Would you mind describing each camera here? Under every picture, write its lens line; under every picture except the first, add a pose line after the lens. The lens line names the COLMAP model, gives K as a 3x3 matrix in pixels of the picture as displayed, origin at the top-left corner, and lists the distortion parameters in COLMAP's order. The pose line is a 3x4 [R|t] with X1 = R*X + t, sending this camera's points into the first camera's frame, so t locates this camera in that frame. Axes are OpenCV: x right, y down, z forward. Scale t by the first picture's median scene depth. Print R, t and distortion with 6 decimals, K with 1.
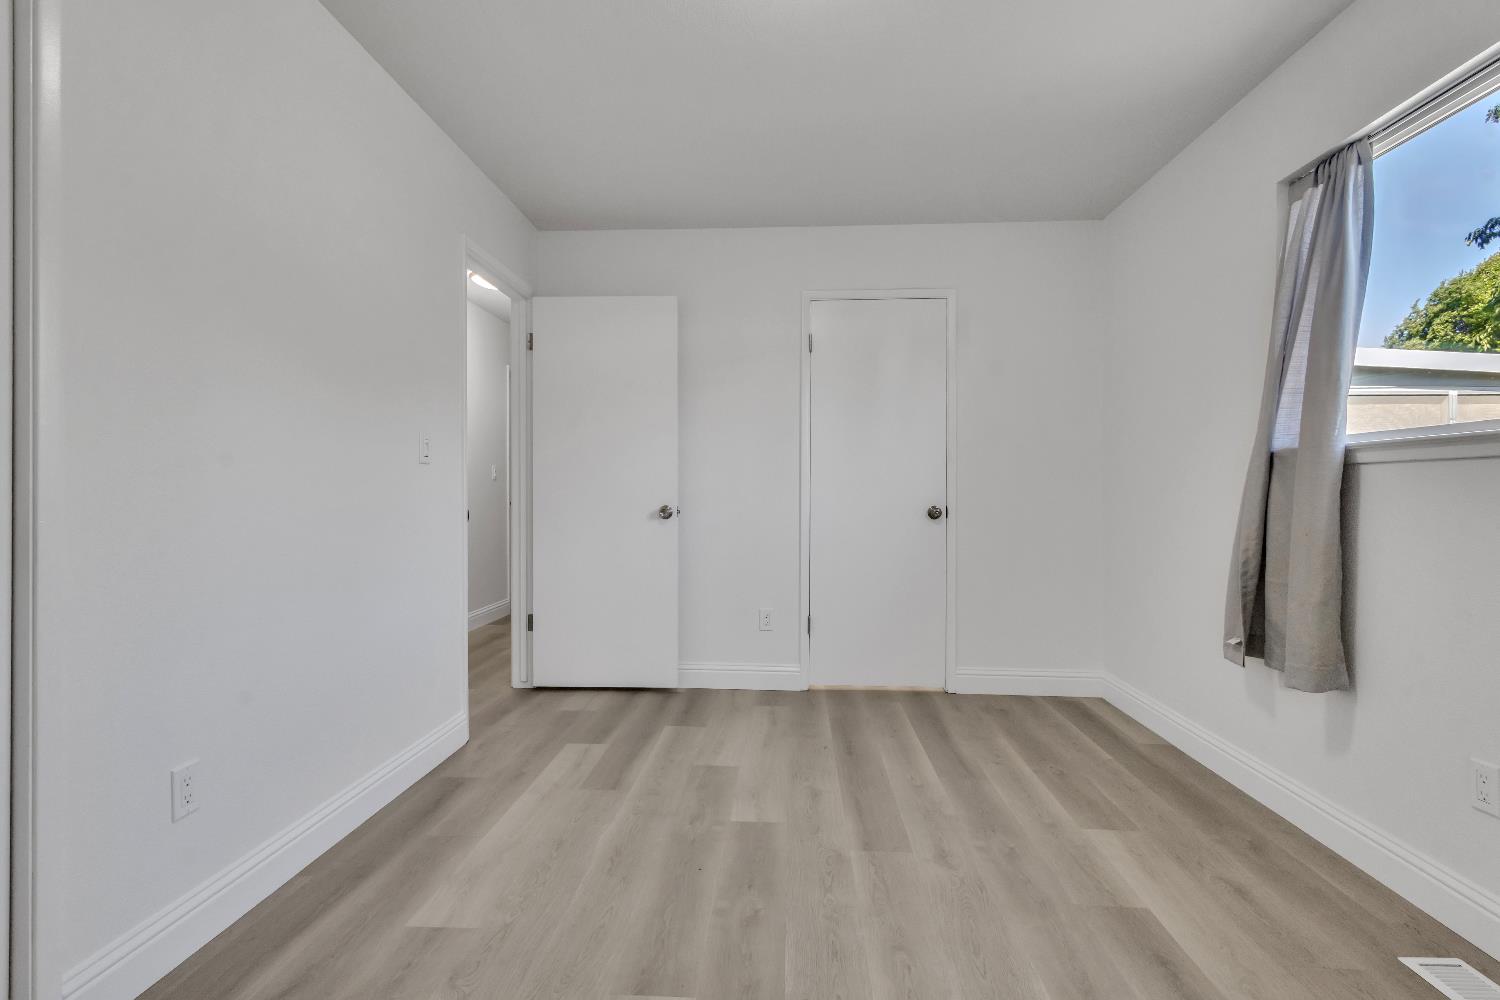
lens RADIAL K [[700.2, 0, 752.5], [0, 700.2, 491.6], [0, 0, 1]] dist [0.017866, -0.008030]
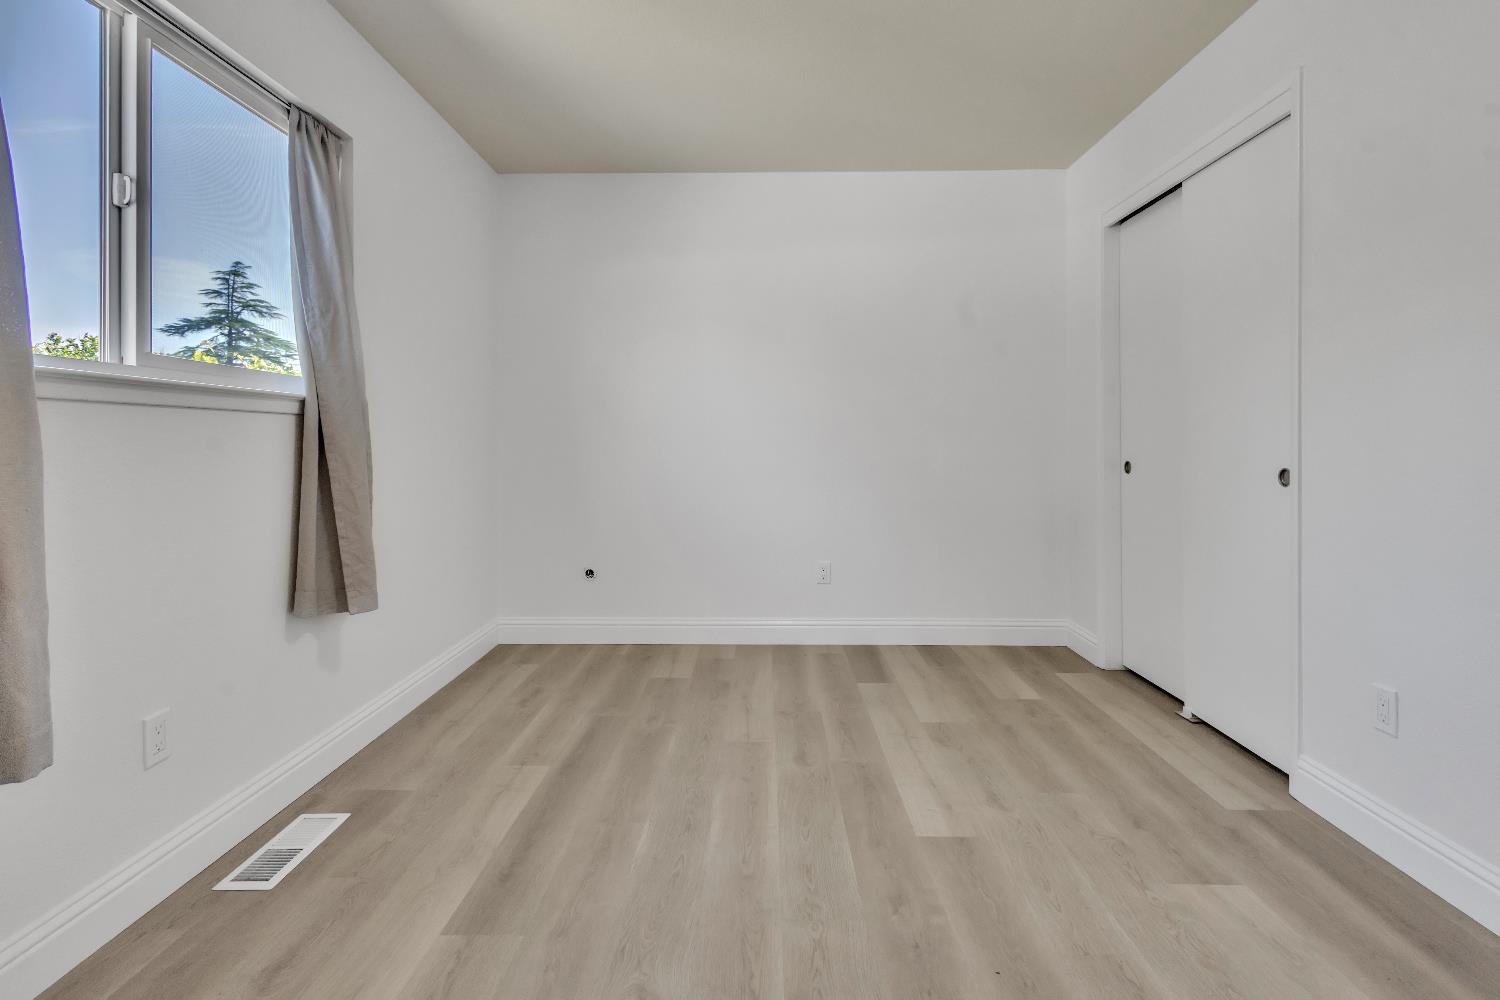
lens RADIAL K [[716.1, 0, 754.3], [0, 716.1, 442.3], [0, 0, 1]] dist [0.009928, 0.000031]
pose [[-0.999069, -0.003340, -0.043019, 0.186023], [-0.003294, 0.999994, -0.001137, 0.001425], [0.043022, -0.000995, -0.999074, 1.561010]]
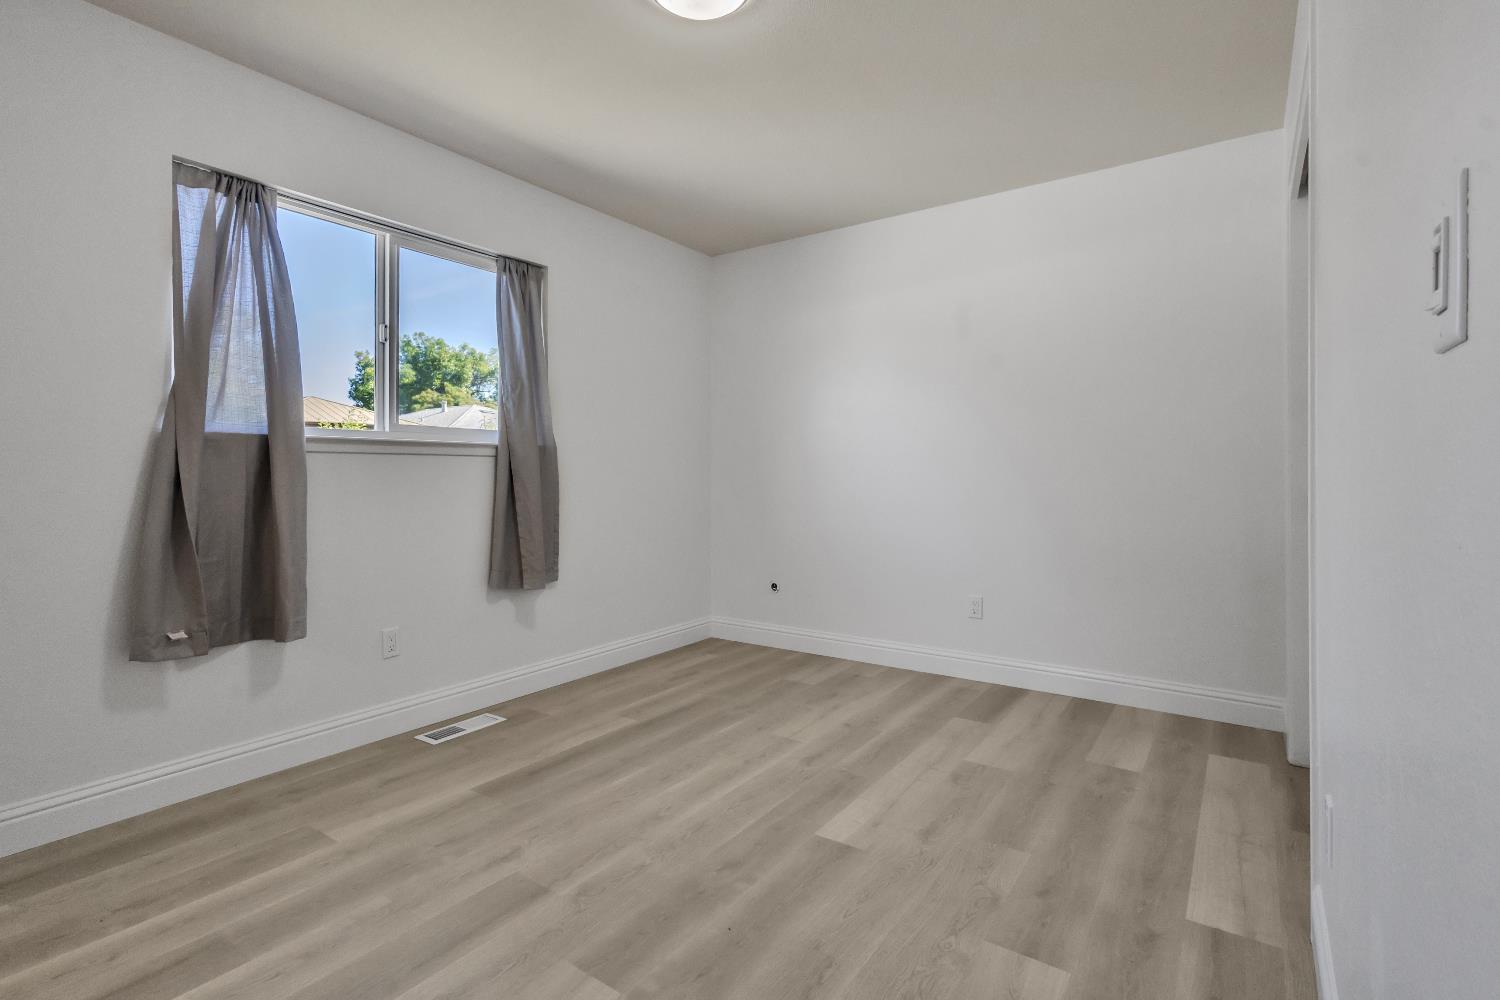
lens RADIAL K [[710.3, 0, 751.6], [0, 710.3, 470.0], [0, 0, 1]] dist [0.010212, -0.001579]
pose [[-0.852115, 0.000791, 0.523353, -0.489252], [-0.001359, 0.999992, -0.003725, -0.002411], [-0.523352, -0.003885, -0.852108, 1.549787]]
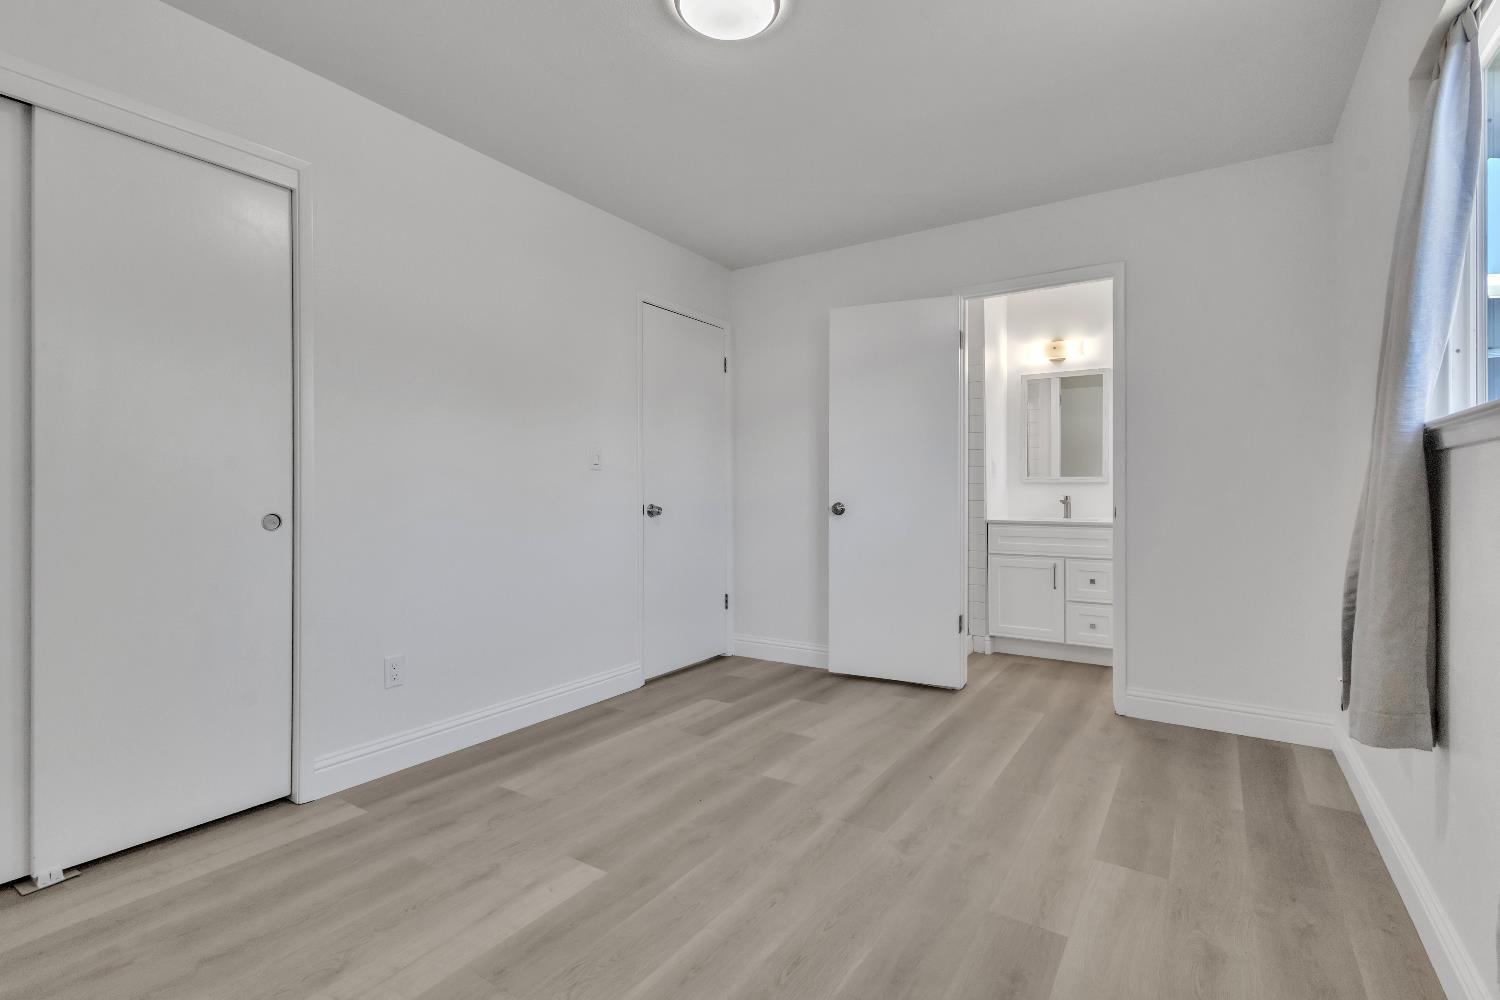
lens RADIAL K [[700.2, 0, 752.5], [0, 700.2, 491.6], [0, 0, 1]] dist [0.017866, -0.008030]
pose [[0.866880, -0.002952, -0.498509, 0.553423], [0.003954, 0.999992, 0.000954, 0.002573], [0.498502, -0.002798, 0.866884, -0.004926]]
